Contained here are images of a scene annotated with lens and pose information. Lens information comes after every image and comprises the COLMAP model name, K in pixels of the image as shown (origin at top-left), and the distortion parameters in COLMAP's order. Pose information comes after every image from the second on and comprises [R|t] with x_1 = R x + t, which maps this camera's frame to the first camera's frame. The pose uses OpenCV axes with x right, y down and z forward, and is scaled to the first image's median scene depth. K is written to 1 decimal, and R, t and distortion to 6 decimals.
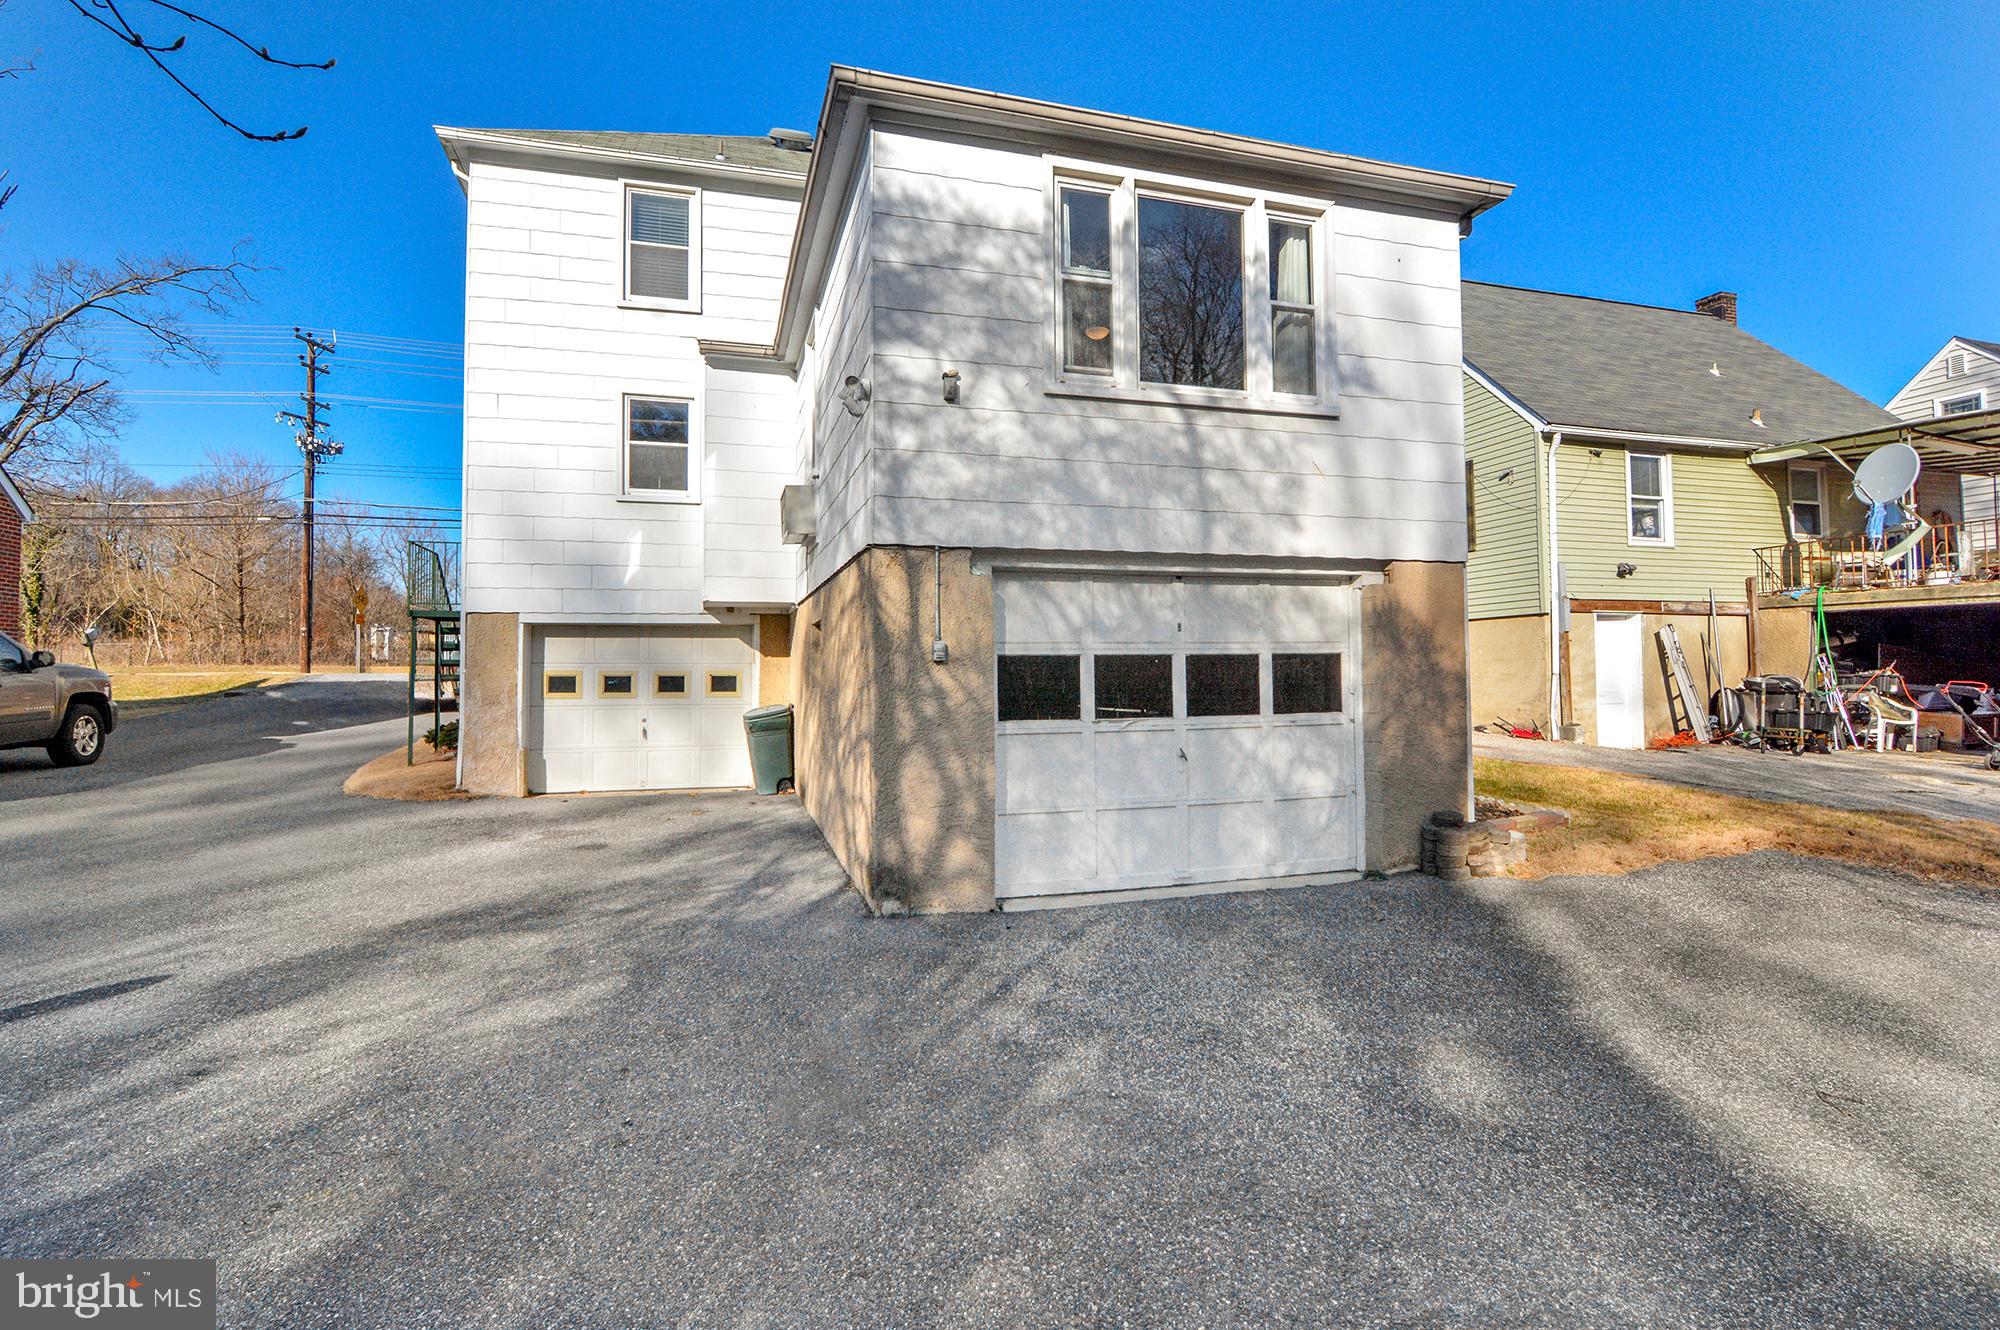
lens RADIAL K [[940.5, 0, 999.9], [0, 940.5, 440.6], [0, 0, 1]] dist [-0.002180, -0.000537]
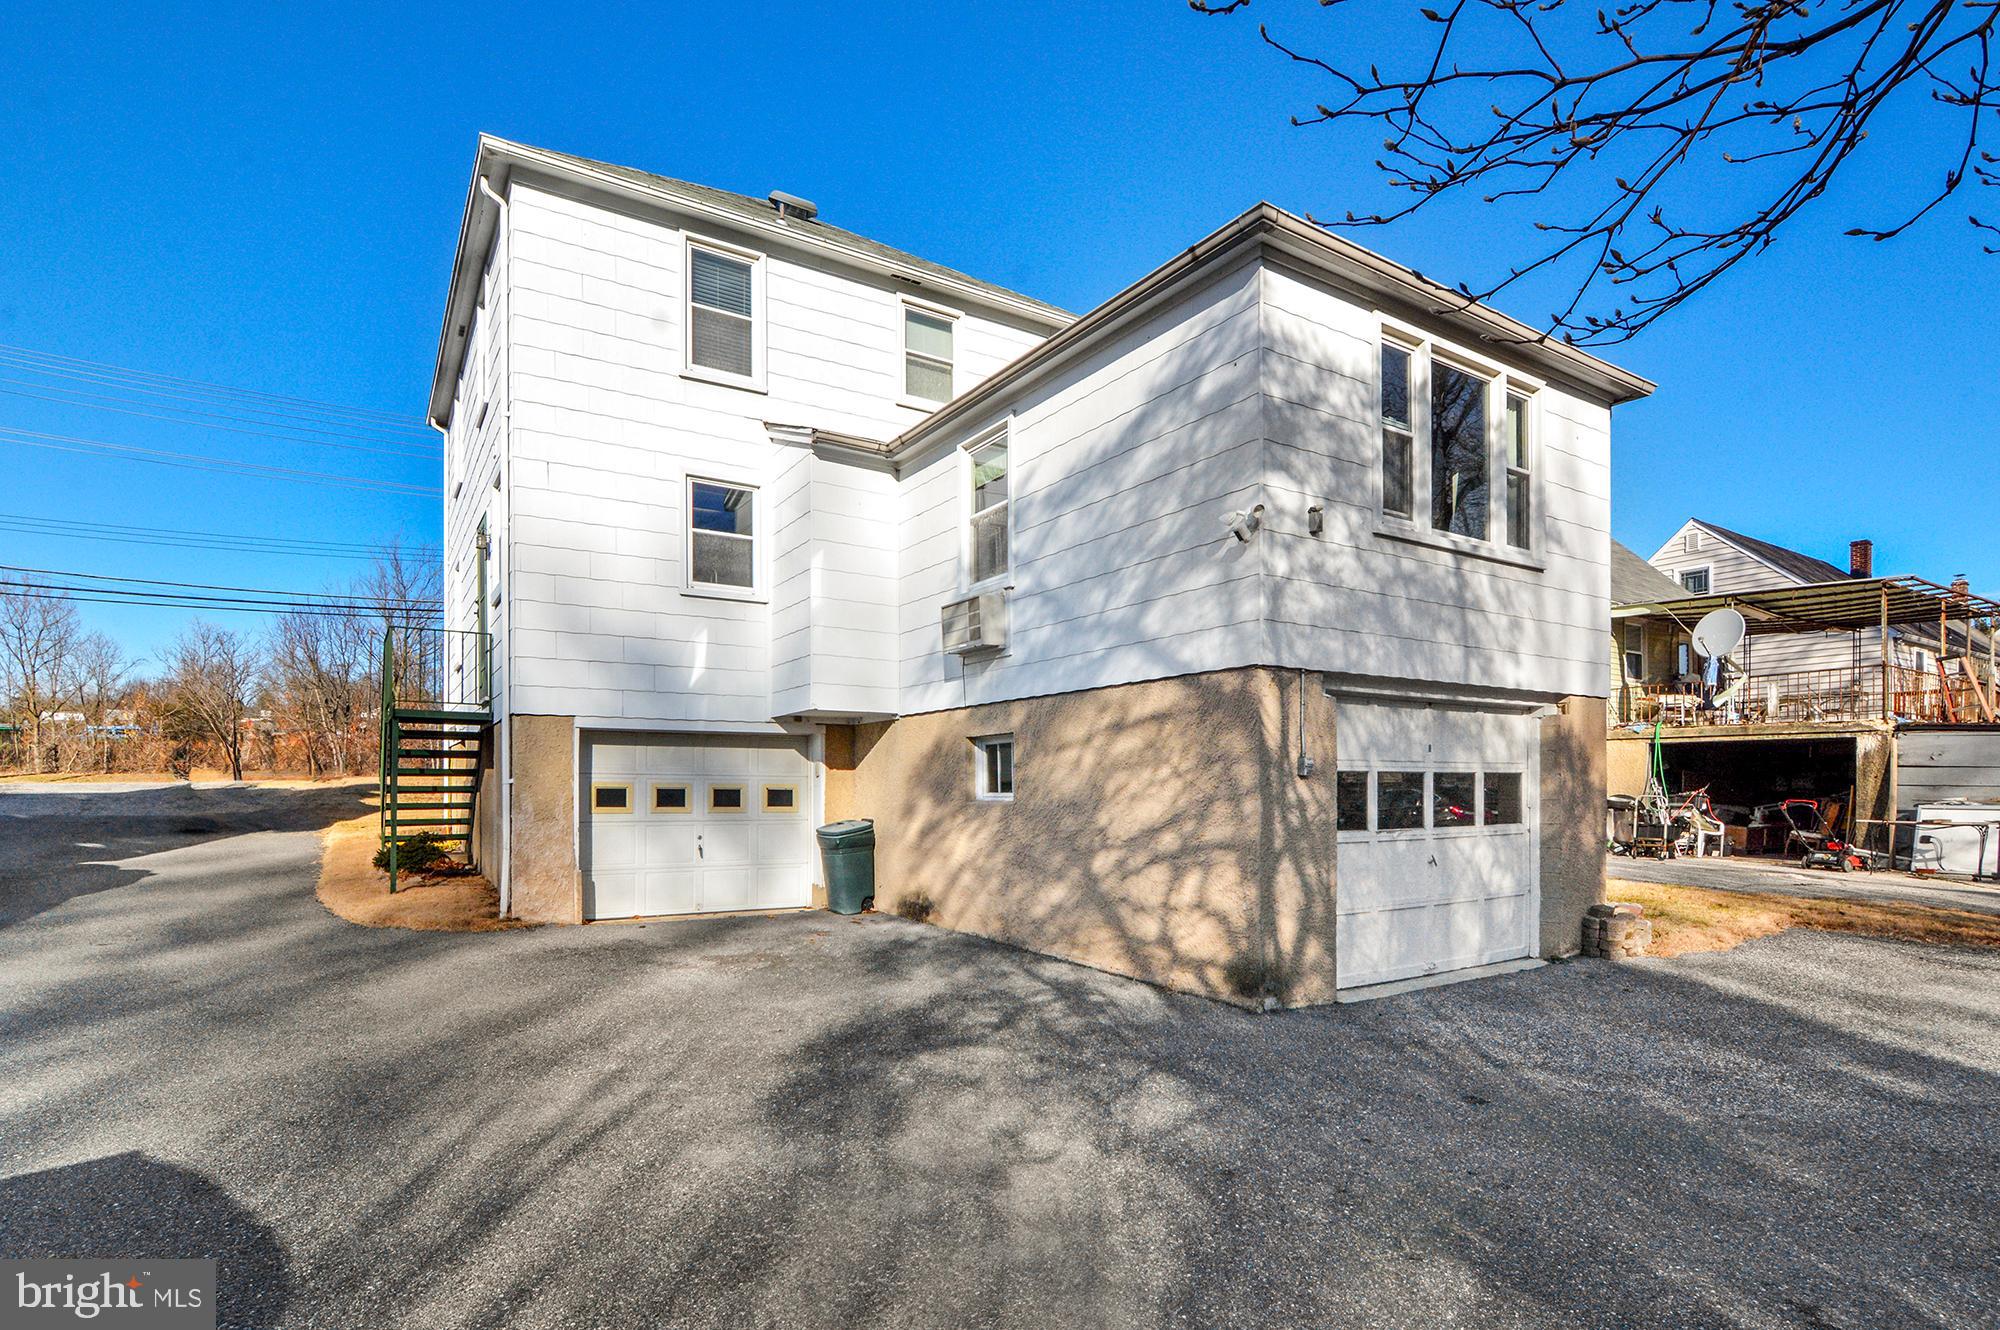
lens RADIAL K [[997.4, 0, 997.7], [0, 997.4, 572.7], [0, 0, 1]] dist [-0.002668, -0.001858]
pose [[0.958240, 0.067097, 0.277981, -0.625237], [-0.074399, 0.997104, 0.015787, 0.010228], [-0.276116, -0.035809, 0.960457, 0.009827]]
